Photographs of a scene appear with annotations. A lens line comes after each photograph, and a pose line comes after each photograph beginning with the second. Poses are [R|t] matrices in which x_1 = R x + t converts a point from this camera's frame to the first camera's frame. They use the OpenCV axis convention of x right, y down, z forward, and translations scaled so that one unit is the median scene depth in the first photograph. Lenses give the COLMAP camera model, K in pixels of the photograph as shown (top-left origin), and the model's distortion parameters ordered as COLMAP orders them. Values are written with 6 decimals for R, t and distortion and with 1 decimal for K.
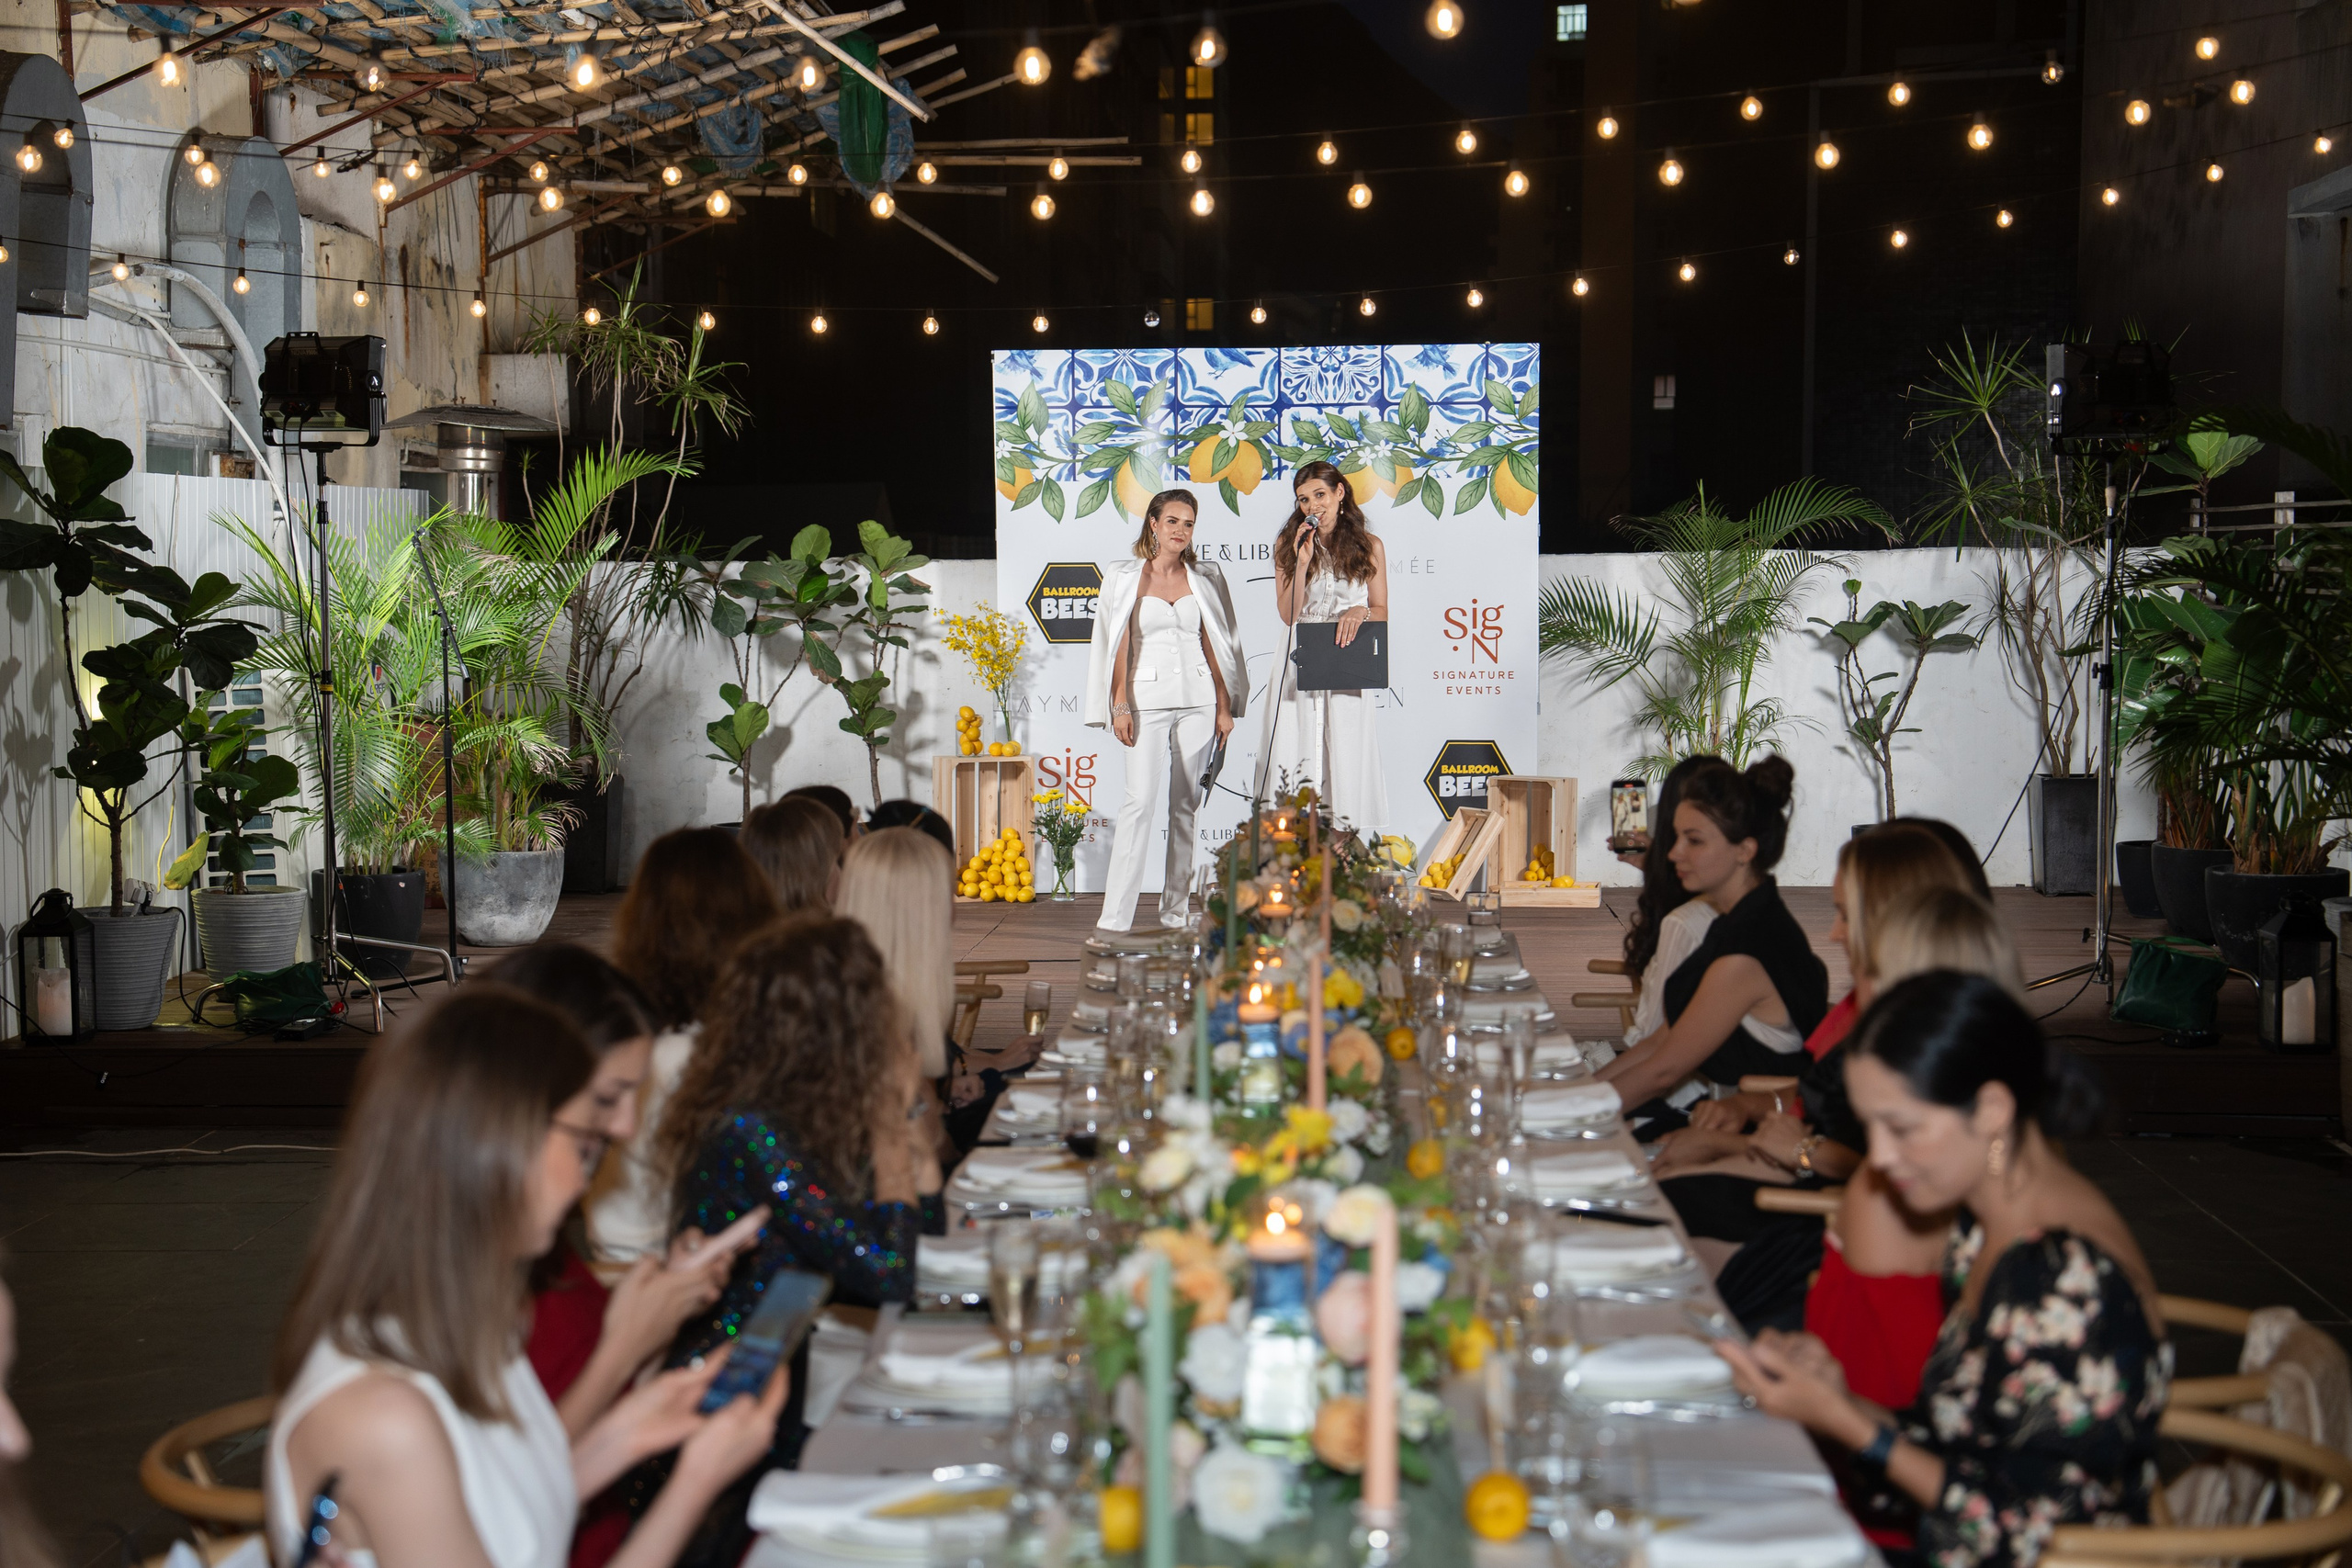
lens RADIAL K [[3549.1, 0, 1176.0], [0, 3549.1, 784.0], [0, 0, 1]] dist [0.208509, -0.051476]
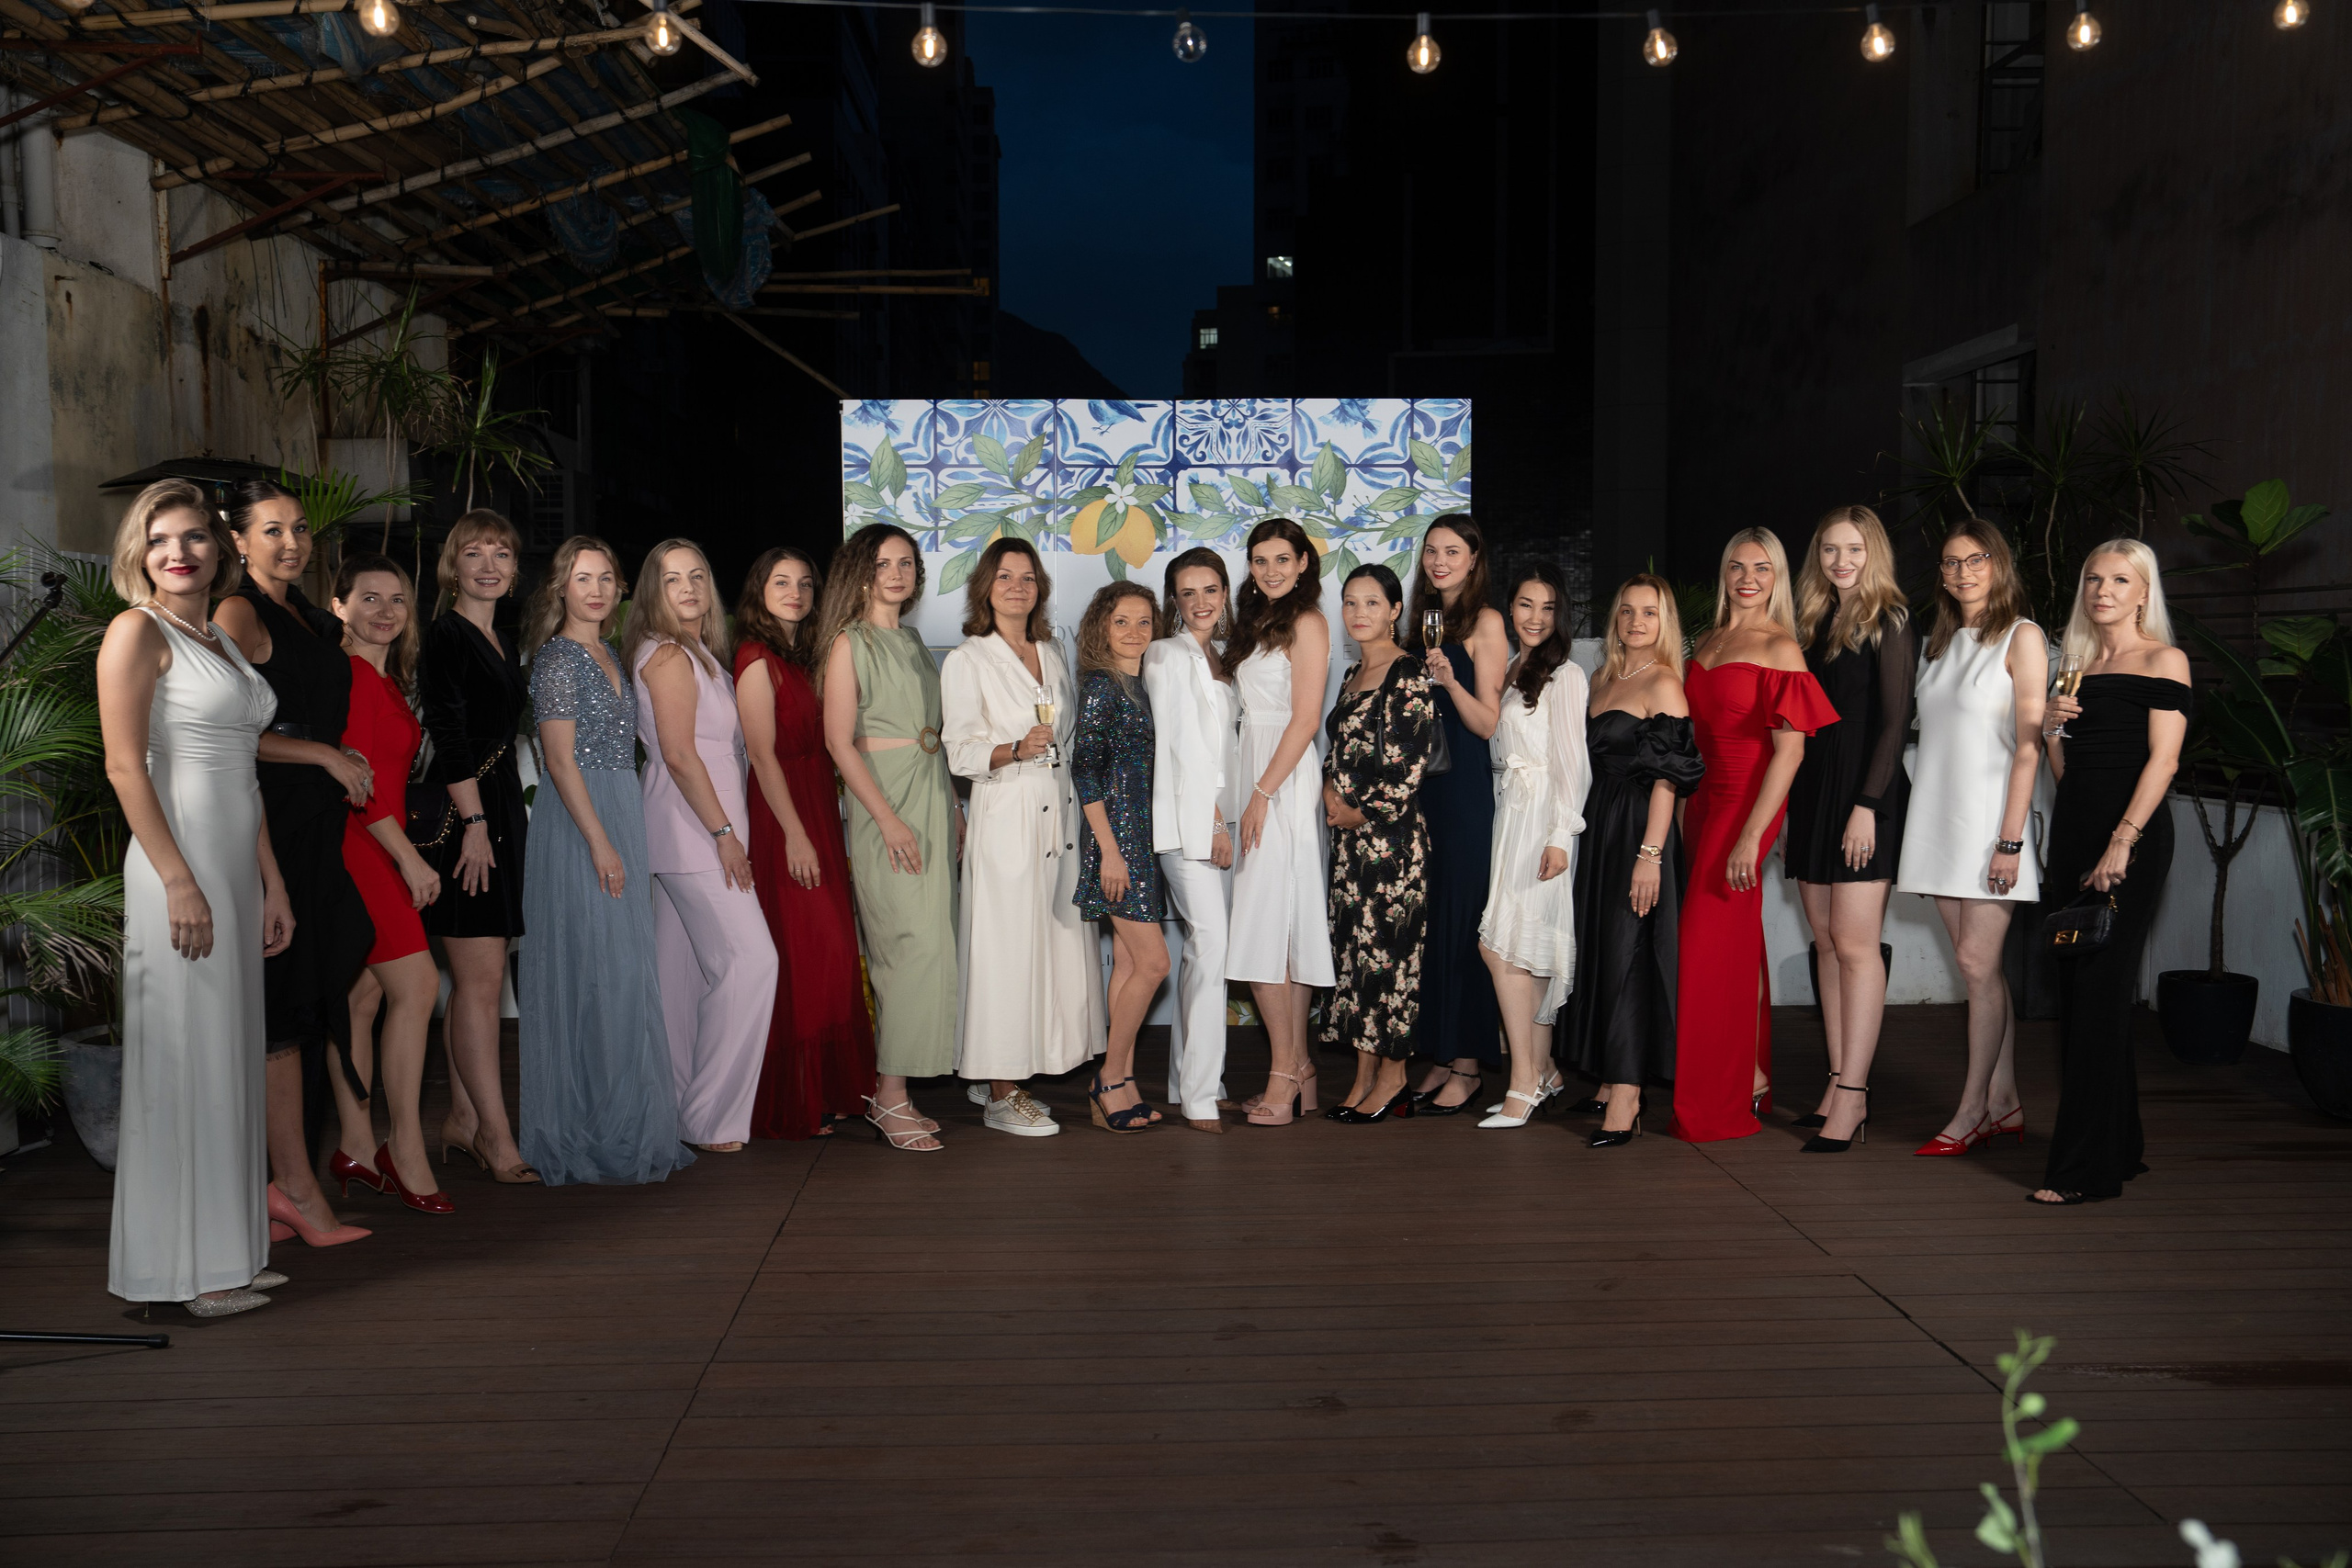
lens RADIAL K [[2145.3, 0, 1176.0], [0, 2145.3, 784.0], [0, 0, 1]] dist [-0.017028, -0.003744]
pose [[0.995225, -0.002223, 0.097580, -0.021803], [0.002836, 0.999977, -0.006147, -0.025636], [-0.097564, 0.006394, 0.995209, 0.479805]]
